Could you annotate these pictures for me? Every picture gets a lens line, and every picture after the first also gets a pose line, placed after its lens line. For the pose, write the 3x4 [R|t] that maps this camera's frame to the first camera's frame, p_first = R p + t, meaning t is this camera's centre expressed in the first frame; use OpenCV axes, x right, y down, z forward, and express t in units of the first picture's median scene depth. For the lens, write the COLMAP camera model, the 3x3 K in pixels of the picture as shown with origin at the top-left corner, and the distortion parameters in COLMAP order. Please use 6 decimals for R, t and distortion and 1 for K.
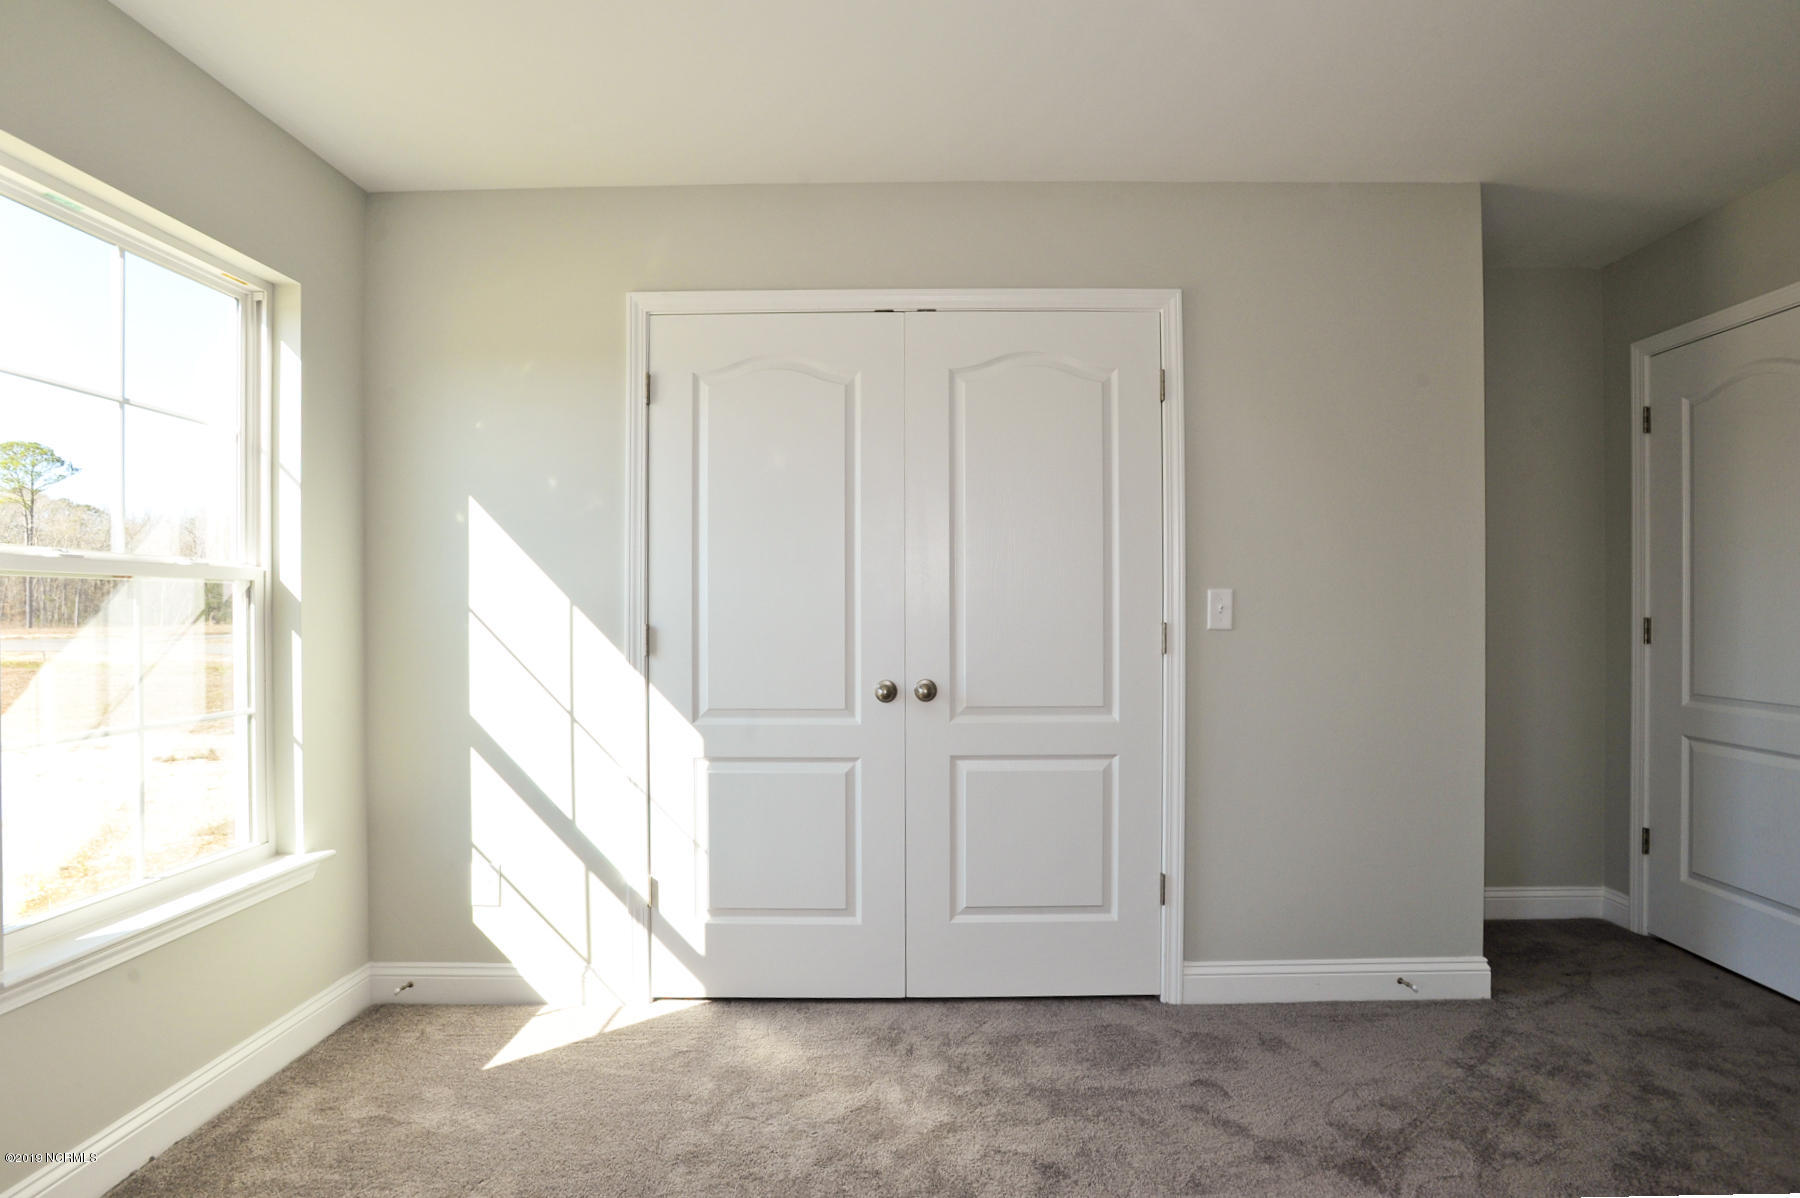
lens RADIAL K [[841.9, 0, 921.8], [0, 841.9, 603.1], [0, 0, 1]] dist [-0.054543, 0.017427]
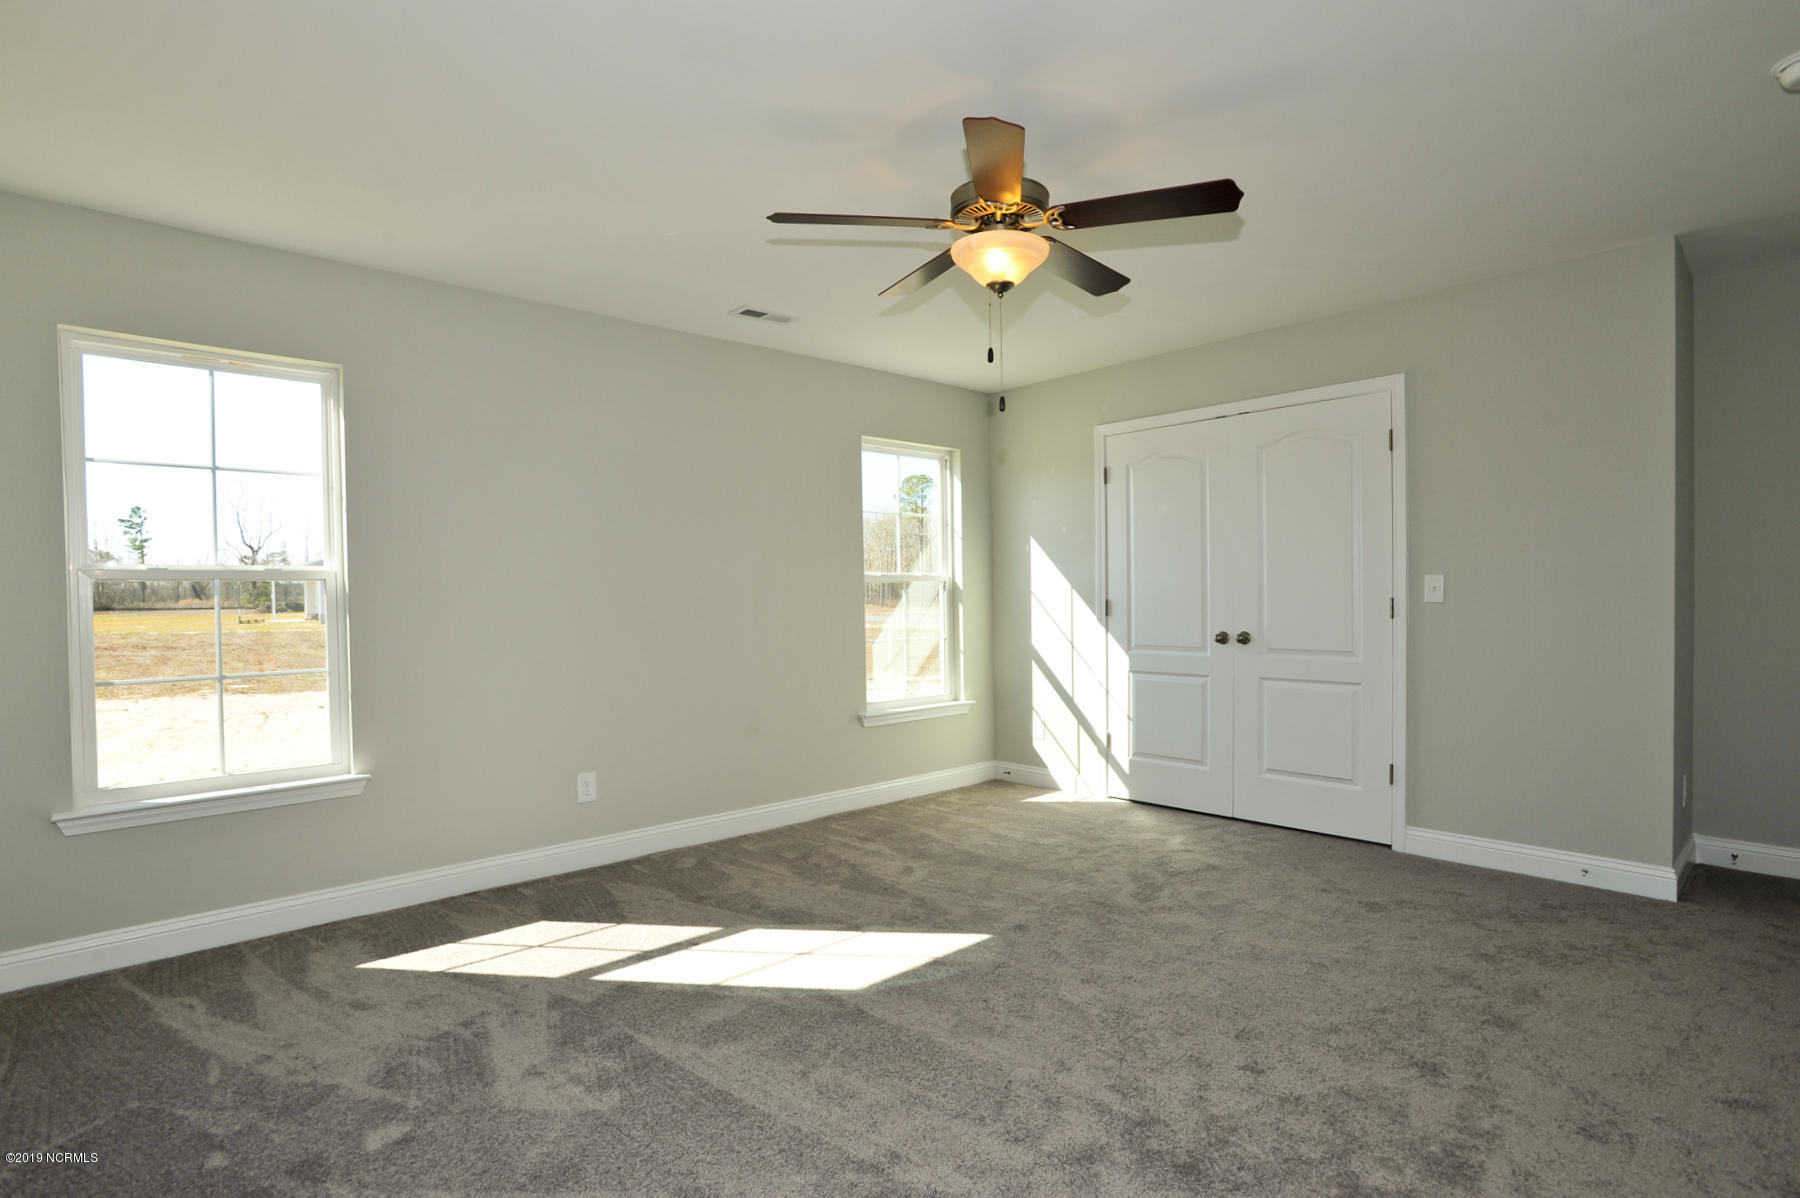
lens RADIAL K [[841.9, 0, 921.8], [0, 841.9, 603.1], [0, 0, 1]] dist [-0.054543, 0.017427]
pose [[0.702754, 0.000154, -0.711433, 0.750152], [0.012458, 0.999844, 0.012522, 0.003978], [0.711324, -0.017663, 0.702642, -0.655825]]
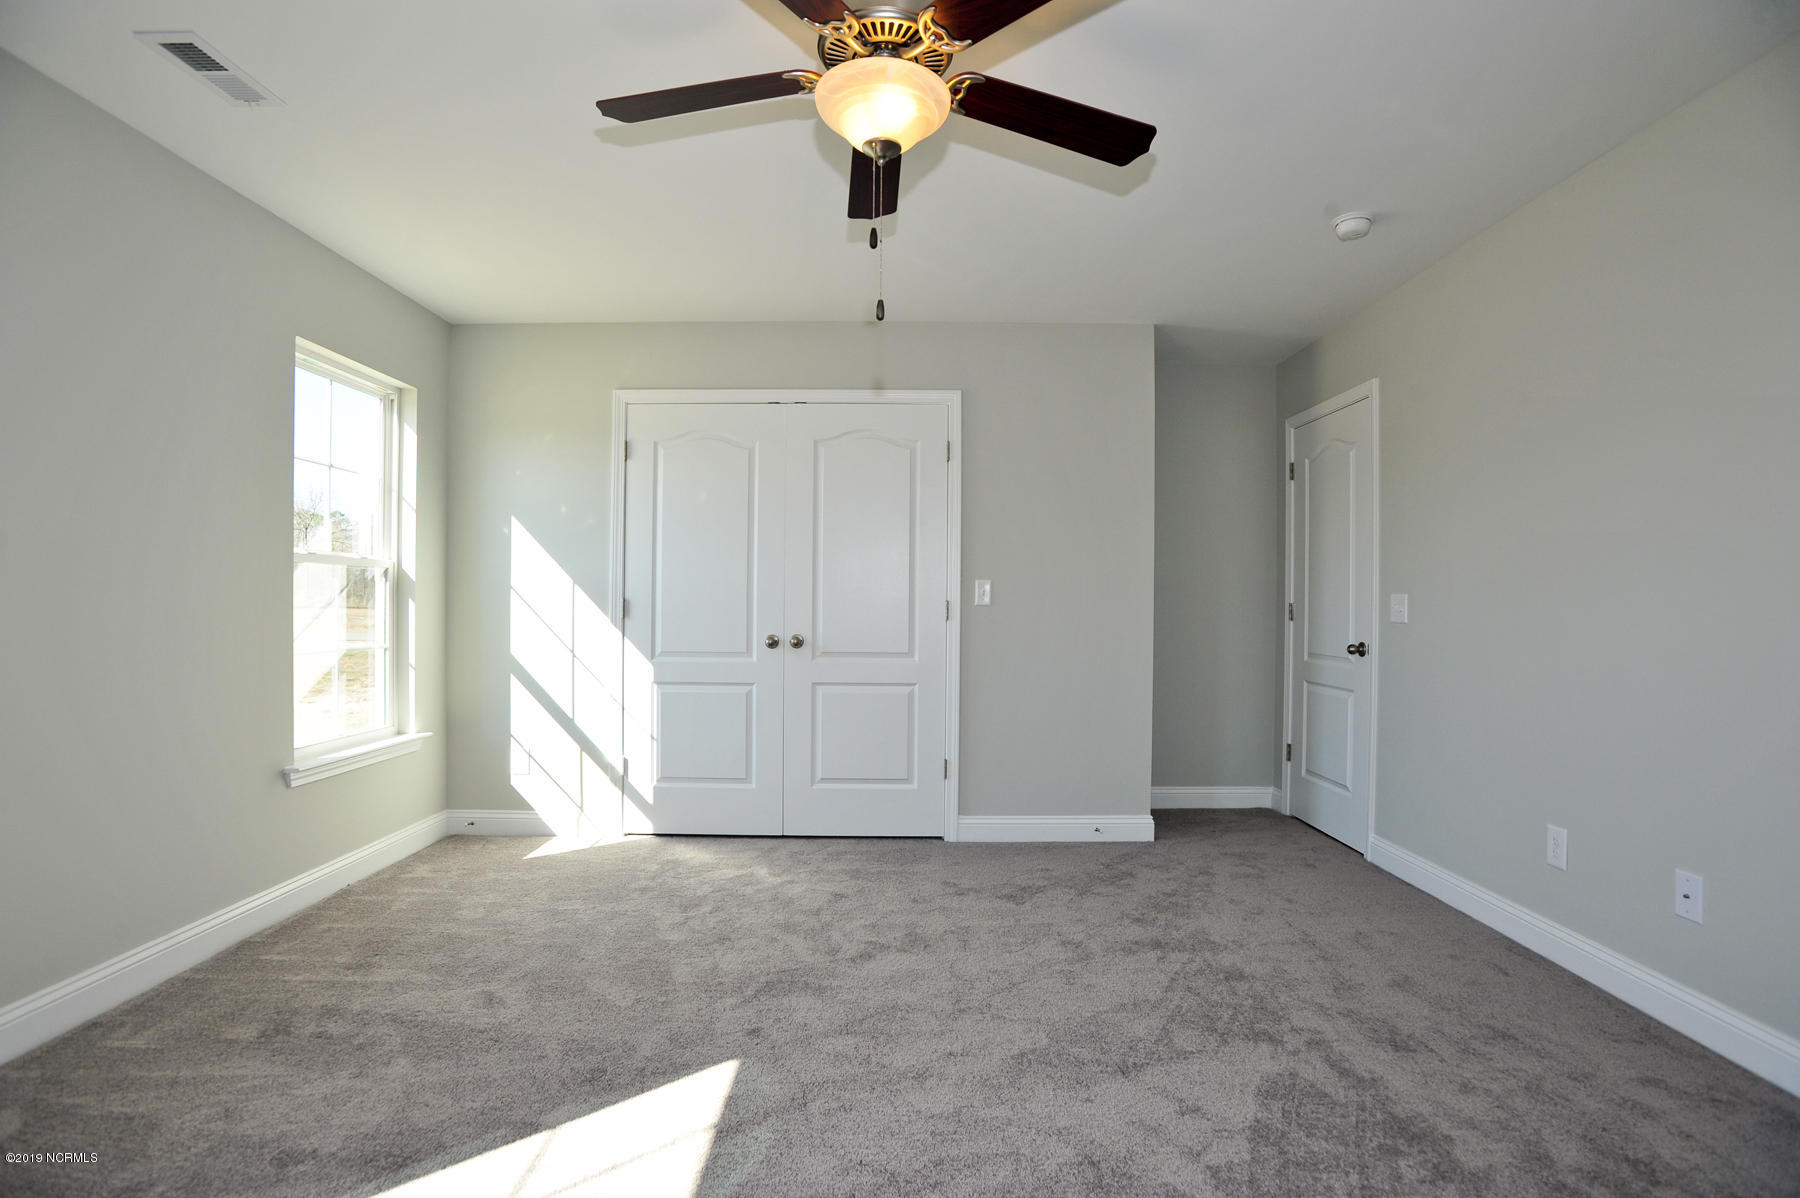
lens RADIAL K [[836.6, 0, 900.0], [0, 836.6, 599.0], [0, 0, 1]] dist [-0.076126, 0.026116]
pose [[0.999941, 0.010650, 0.002063, 0.197822], [-0.010643, 0.999938, -0.003388, 0.026965], [-0.002099, 0.003366, 0.999992, -0.589313]]
